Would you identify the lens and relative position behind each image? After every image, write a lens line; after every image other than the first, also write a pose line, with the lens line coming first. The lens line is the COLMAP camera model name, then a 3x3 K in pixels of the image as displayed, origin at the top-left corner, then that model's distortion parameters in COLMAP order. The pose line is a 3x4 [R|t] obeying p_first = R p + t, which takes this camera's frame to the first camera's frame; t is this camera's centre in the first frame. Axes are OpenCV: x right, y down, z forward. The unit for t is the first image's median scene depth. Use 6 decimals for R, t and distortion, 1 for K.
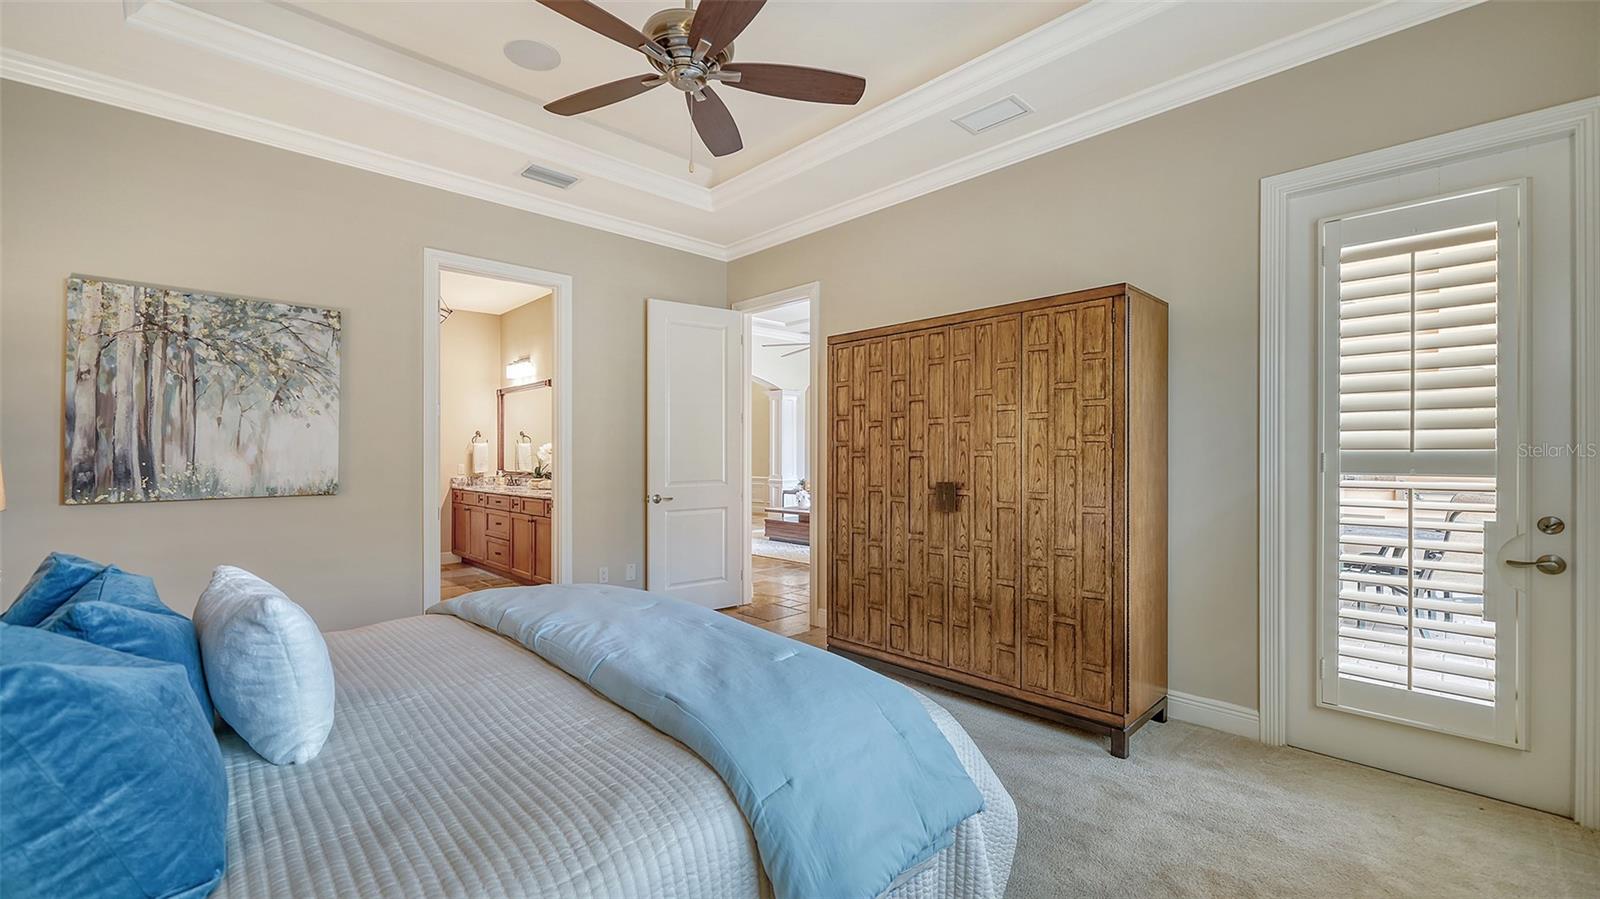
lens RADIAL K [[625.5, 0, 800.2], [0, 625.5, 452.9], [0, 0, 1]] dist [-0.000812, 0.000001]
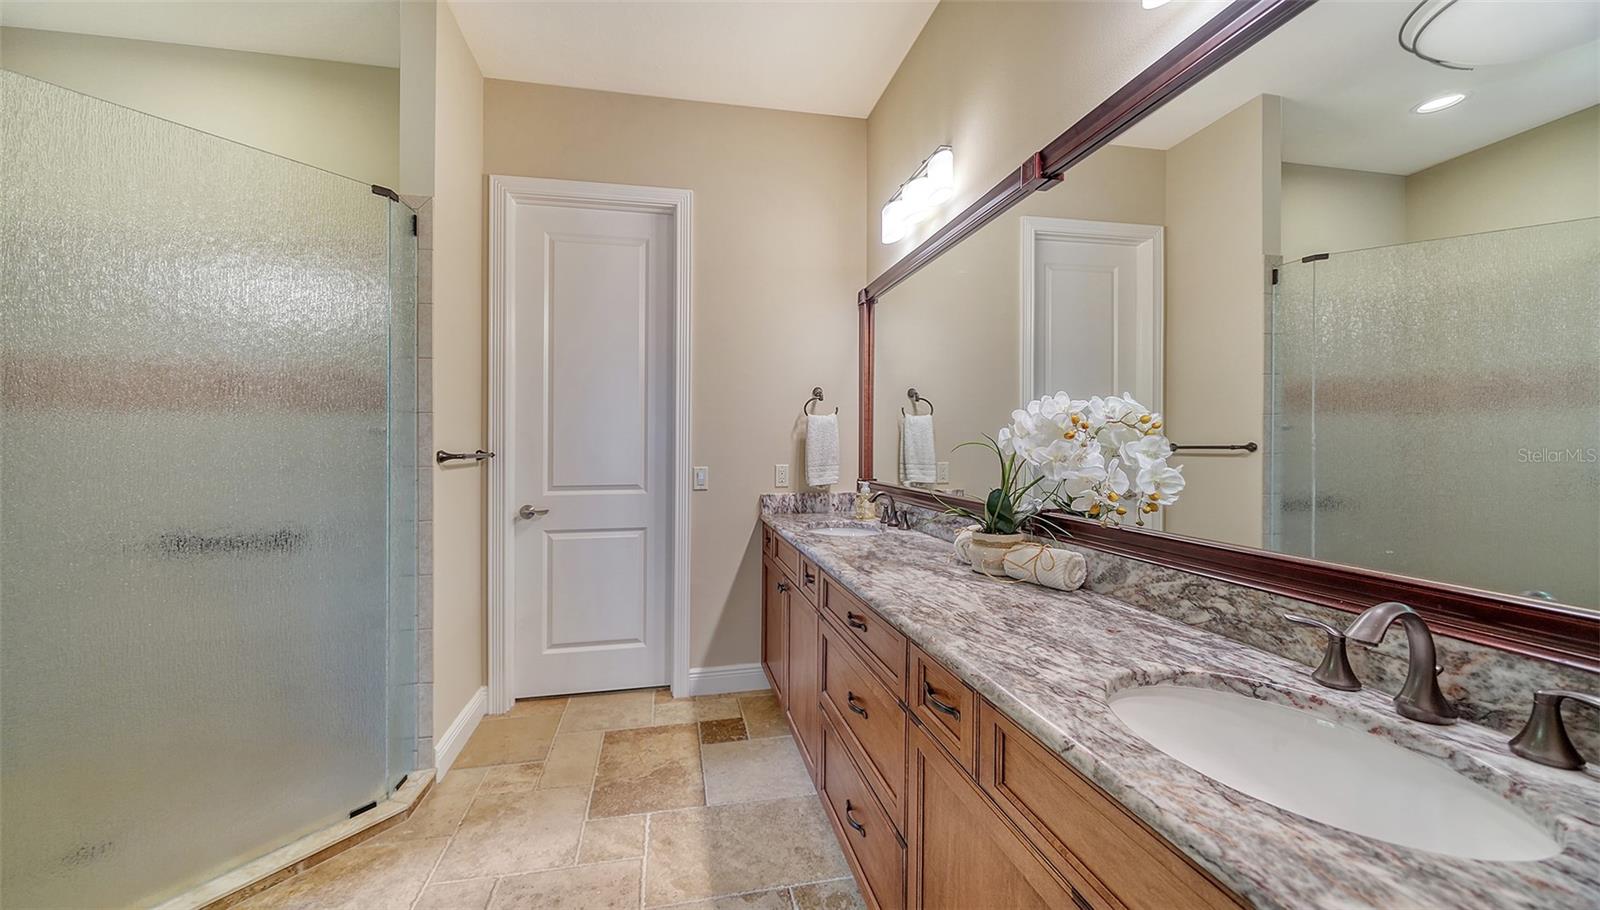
lens RADIAL K [[563.6, 0, 768.4], [0, 563.6, 466.2], [0, 0, 1]] dist [-0.002575, -0.000277]
pose [[0.821883, 0.026829, -0.569024, -0.326203], [-0.006016, 0.999243, 0.038423, 0.004805], [0.569624, -0.028156, 0.821423, 0.670859]]
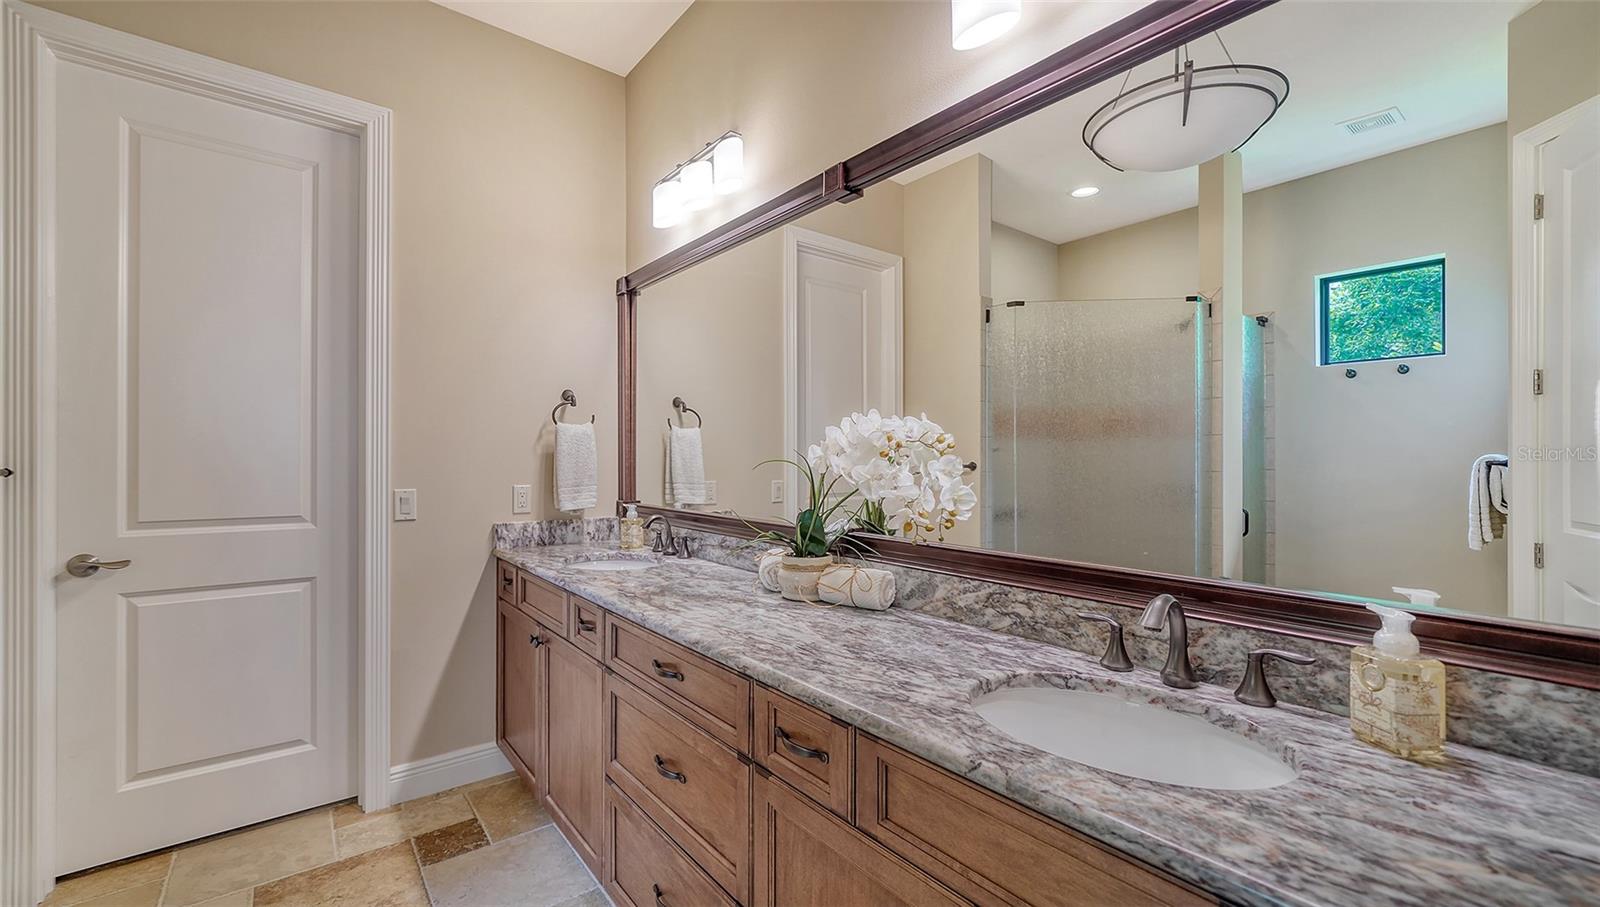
lens RADIAL K [[646.7, 0, 777.9], [0, 646.7, 481.8], [0, 0, 1]] dist [-0.003180, -0.000133]
pose [[0.990849, 0.018202, -0.133745, -0.354700], [-0.014546, 0.999495, 0.028267, 0.004880], [0.134192, -0.026063, 0.990613, 0.665318]]
